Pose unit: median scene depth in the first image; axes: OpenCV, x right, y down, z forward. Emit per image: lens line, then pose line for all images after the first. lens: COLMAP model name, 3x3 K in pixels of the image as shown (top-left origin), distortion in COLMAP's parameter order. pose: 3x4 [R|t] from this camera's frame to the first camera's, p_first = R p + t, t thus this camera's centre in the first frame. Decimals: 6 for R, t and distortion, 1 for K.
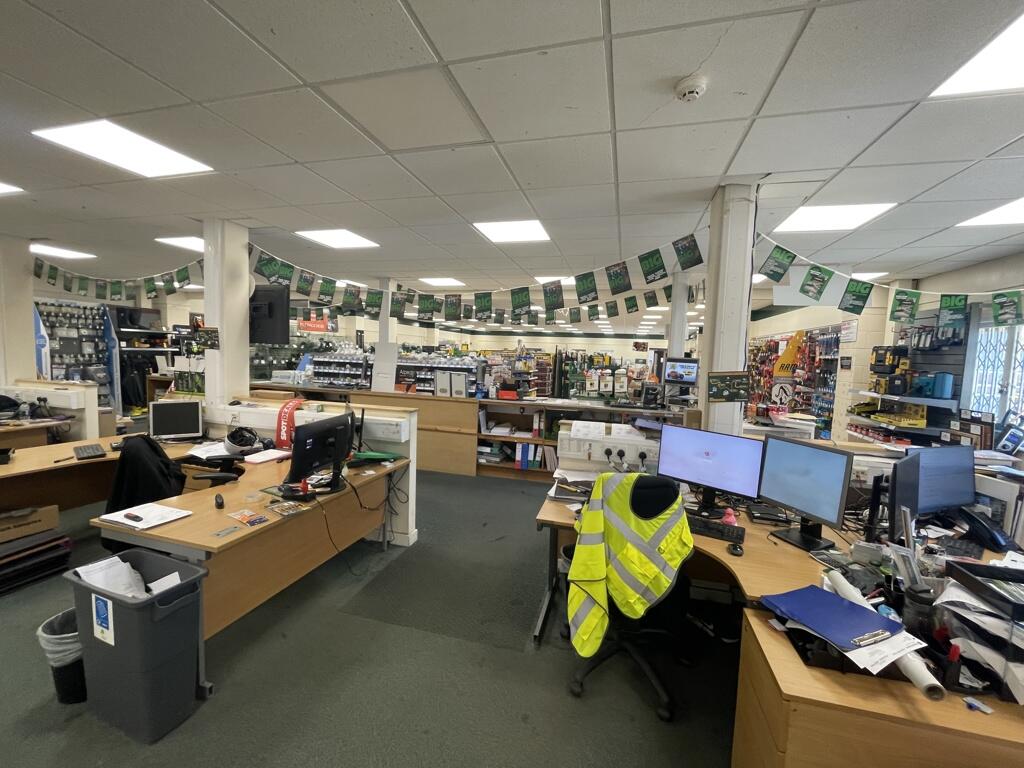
lens RADIAL K [[416.0, 0, 511.2], [0, 416.0, 382.9], [0, 0, 1]] dist [-0.011870, -0.000433]
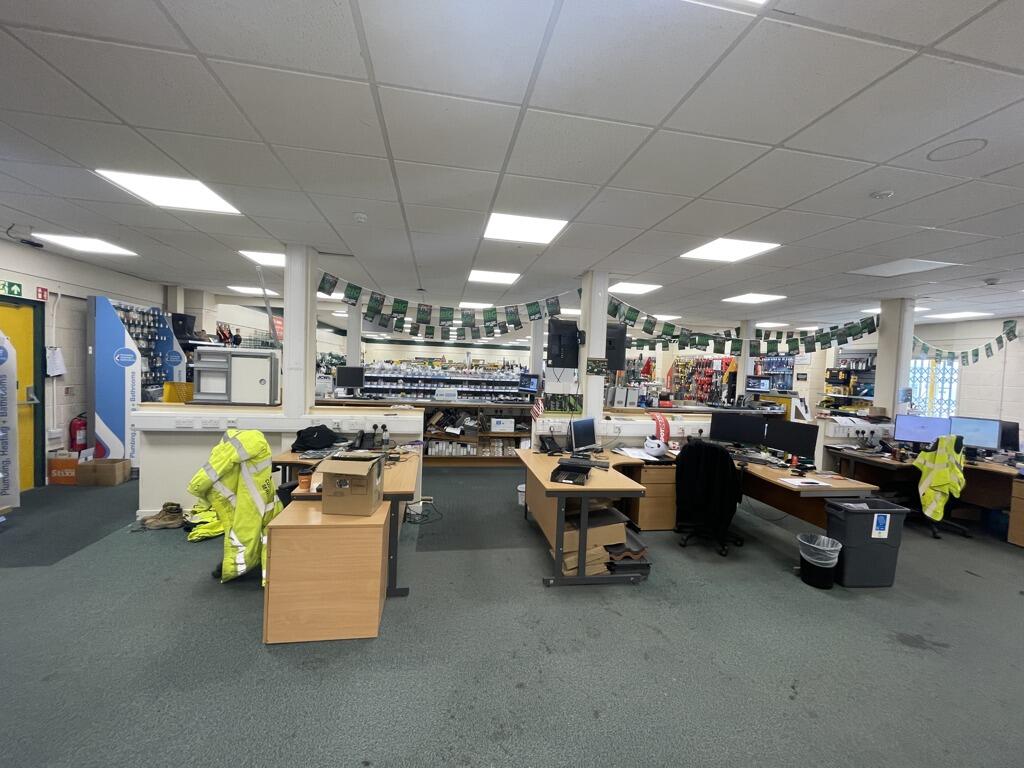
lens RADIAL K [[416.0, 0, 515.7], [0, 416.0, 385.7], [0, 0, 1]] dist [-0.011870, -0.000433]
pose [[0.902551, -0.019097, 0.430160, -0.722927], [0.022488, 0.999743, -0.002798, -0.026479], [-0.429996, 0.012199, 0.902748, -0.006449]]
